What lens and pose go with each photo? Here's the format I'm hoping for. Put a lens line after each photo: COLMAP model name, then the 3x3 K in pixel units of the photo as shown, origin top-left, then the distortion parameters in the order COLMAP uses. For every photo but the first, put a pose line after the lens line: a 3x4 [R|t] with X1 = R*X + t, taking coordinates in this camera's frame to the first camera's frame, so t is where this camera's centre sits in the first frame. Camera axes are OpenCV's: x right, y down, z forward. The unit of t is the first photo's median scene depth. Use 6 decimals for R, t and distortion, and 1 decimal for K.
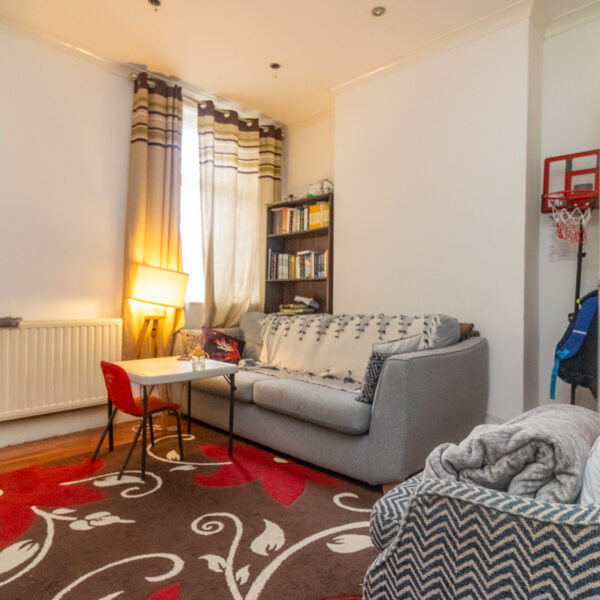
lens RADIAL K [[530.4, 0, 300.0], [0, 530.4, 300.0], [0, 0, 1]] dist [0.012045, 0.010790]
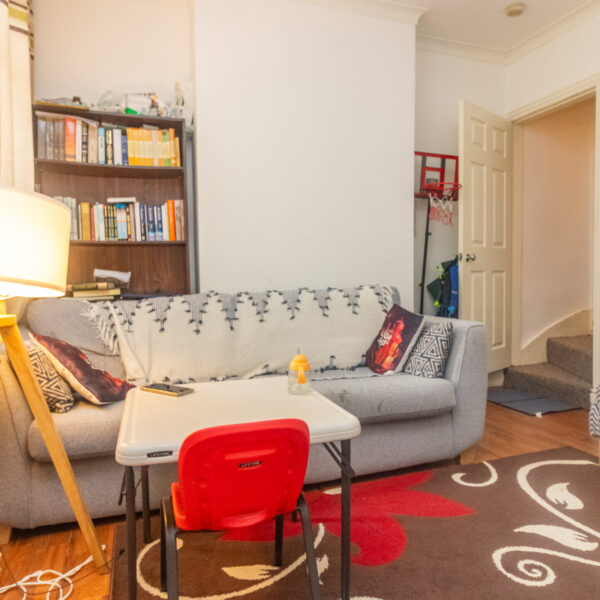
lens RADIAL K [[530.4, 0, 300.0], [0, 530.4, 300.0], [0, 0, 1]] dist [0.012045, 0.010790]
pose [[0.303581, -0.059678, 0.950935, -0.564871], [0.020055, 0.998216, 0.056243, -0.001683], [-0.952595, 0.001997, 0.304236, 0.636875]]
